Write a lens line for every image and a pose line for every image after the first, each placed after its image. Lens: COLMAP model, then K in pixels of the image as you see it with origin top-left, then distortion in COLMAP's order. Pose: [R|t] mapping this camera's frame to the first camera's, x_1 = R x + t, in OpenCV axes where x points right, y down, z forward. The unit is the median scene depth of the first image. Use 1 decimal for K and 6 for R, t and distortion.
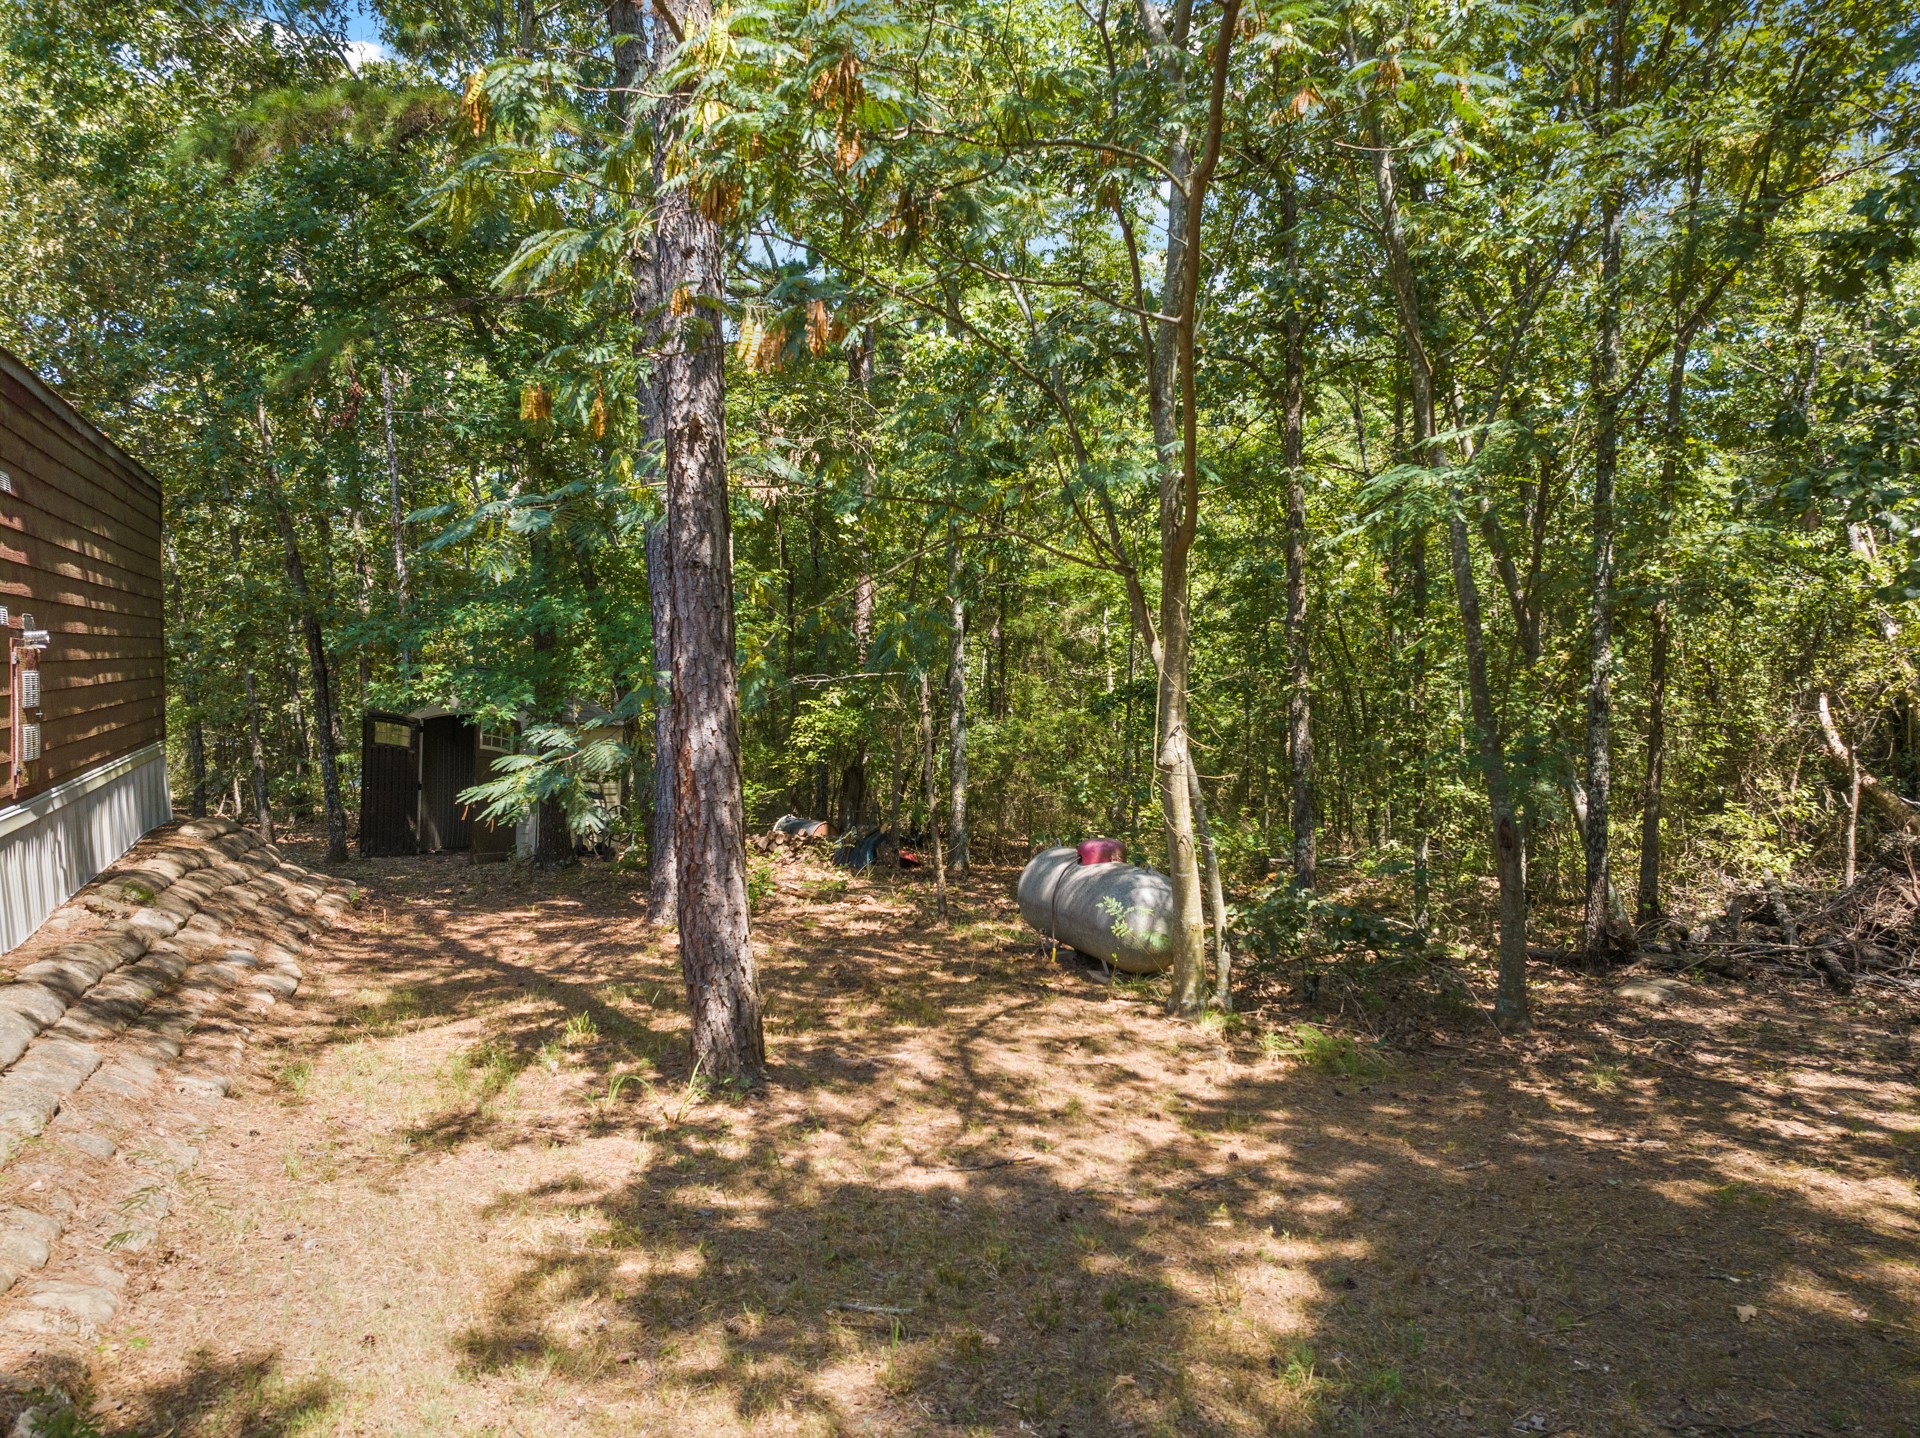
lens RADIAL K [[1351.2, 0, 963.3], [0, 1351.2, 713.6], [0, 0, 1]] dist [-0.037429, -0.004375]
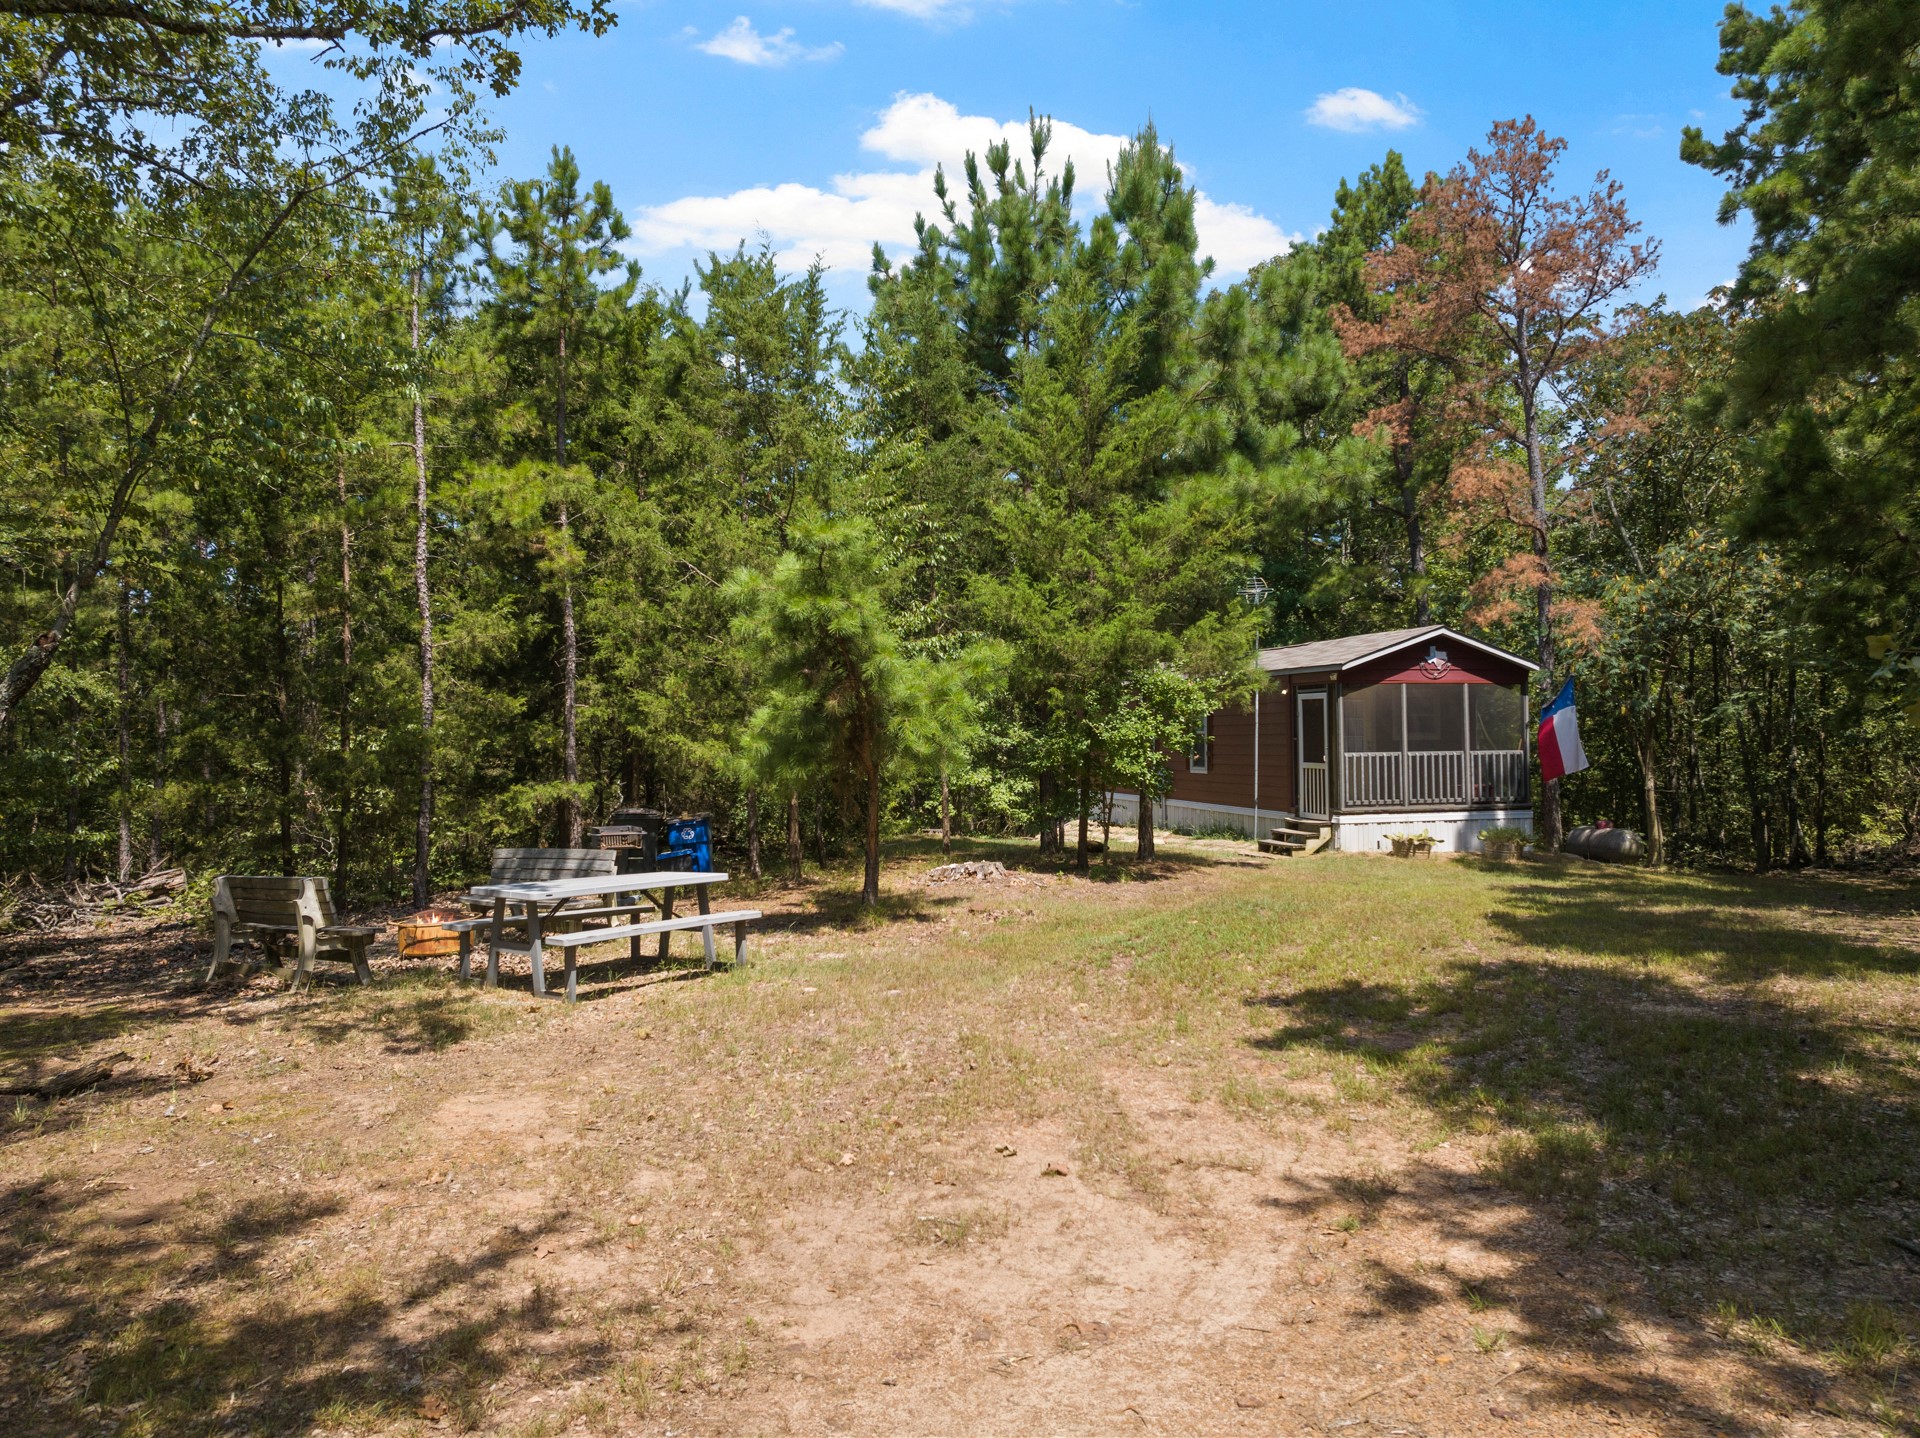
lens RADIAL K [[1351.2, 0, 966.9], [0, 1351.2, 715.4], [0, 0, 1]] dist [-0.037429, -0.004375]
pose [[0.987755, -0.009052, -0.155749, -1.103554], [-0.000163, 0.998255, -0.059052, 0.057410], [0.156011, 0.058354, 0.986030, -2.809643]]
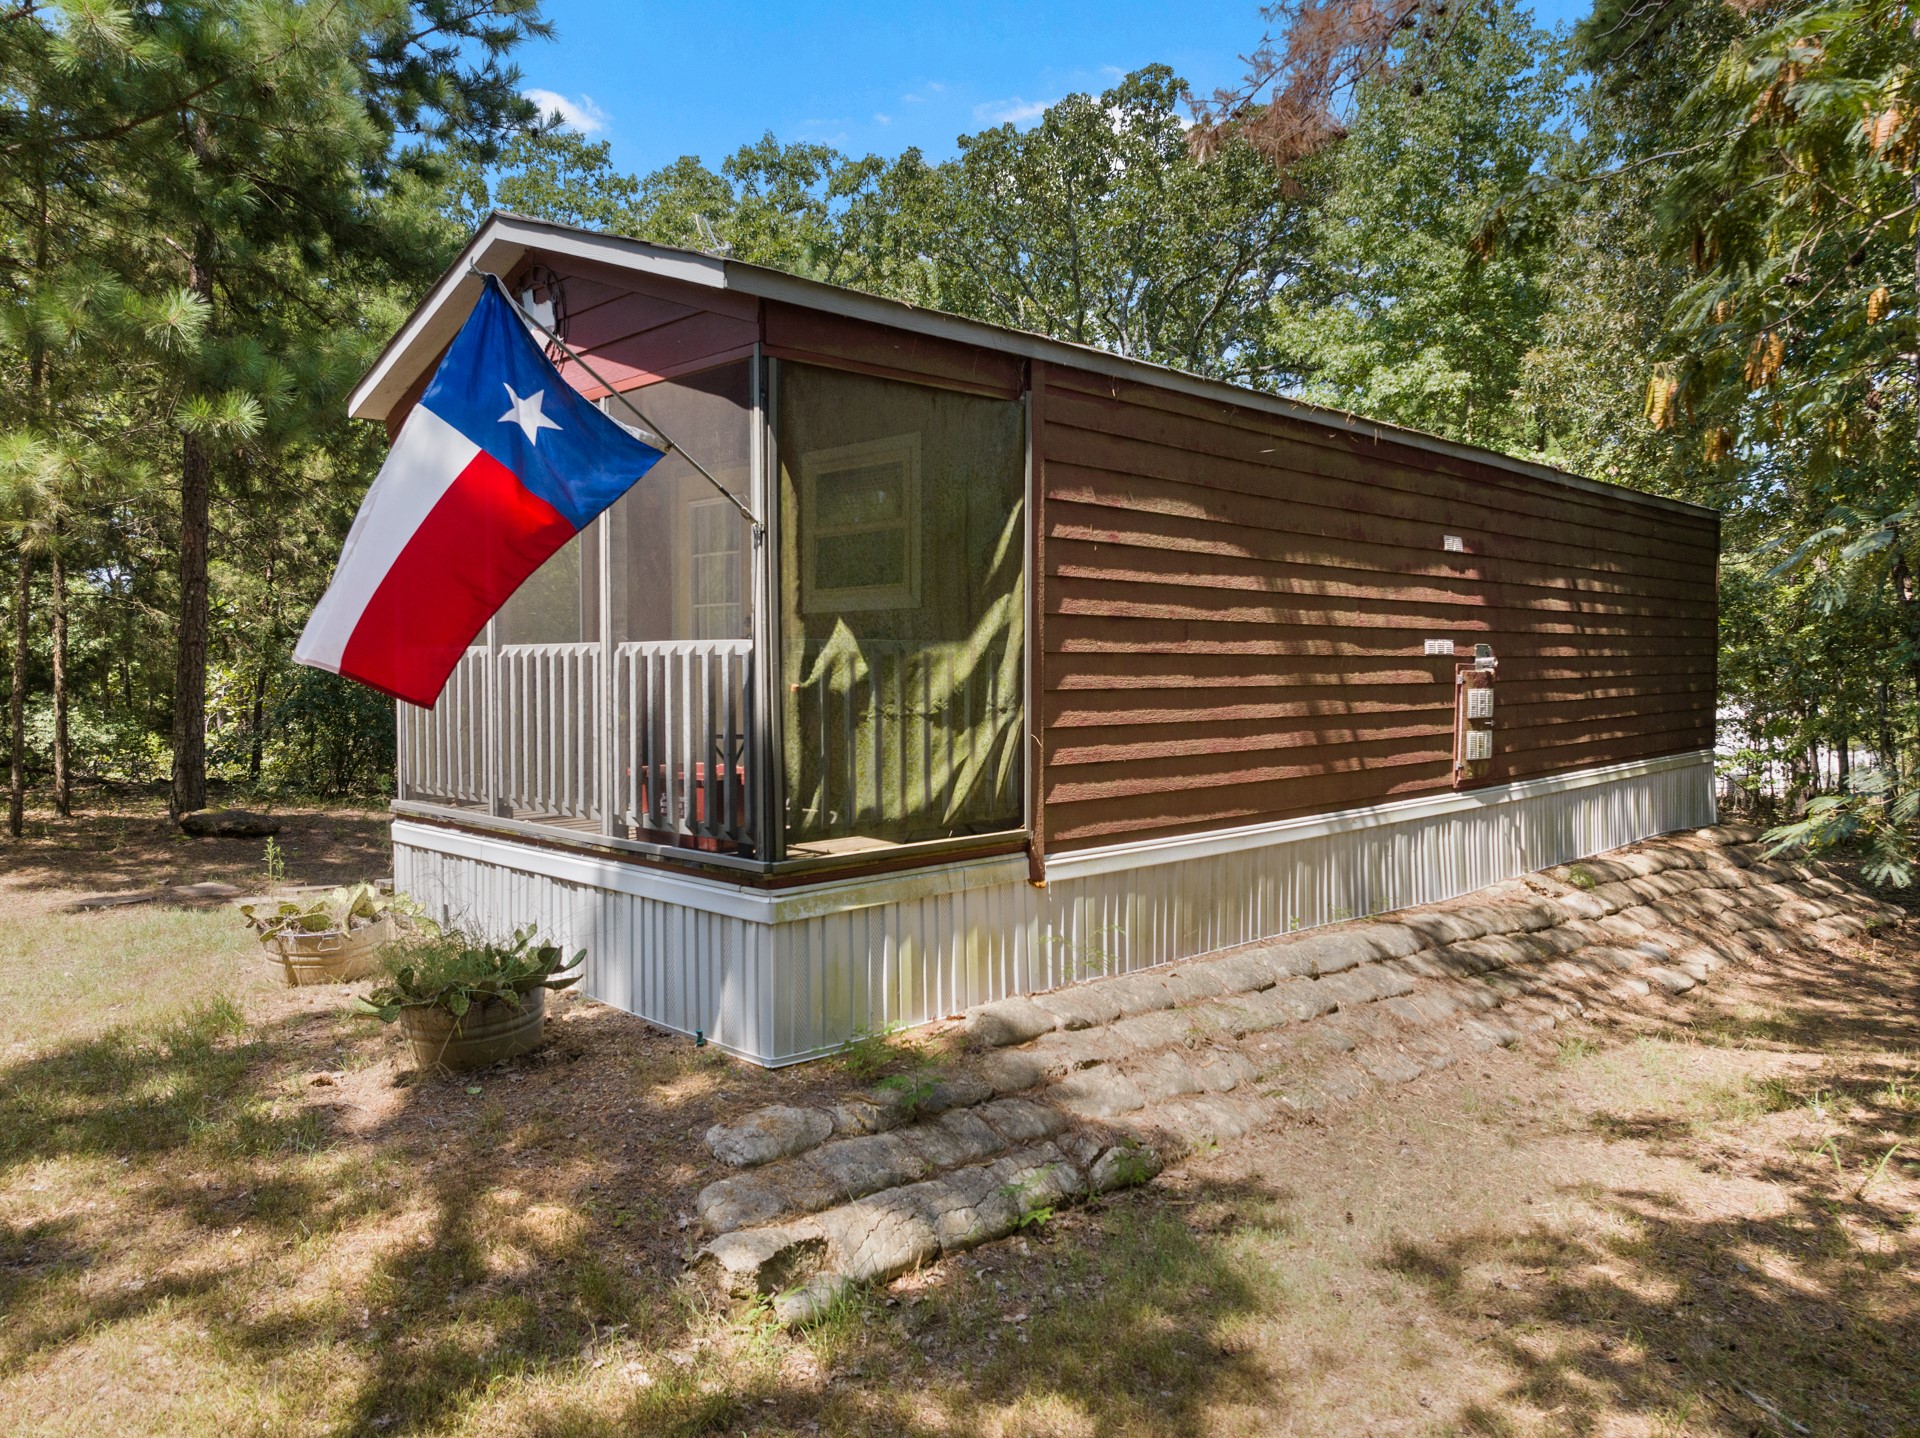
lens RADIAL K [[1351.2, 0, 970.2], [0, 1351.2, 710.8], [0, 0, 1]] dist [-0.037429, -0.004375]
pose [[0.348512, 0.031460, -0.936776, 0.308565], [-0.035437, 0.999164, 0.020372, -0.018729], [0.936634, 0.026097, 0.349336, 0.084225]]
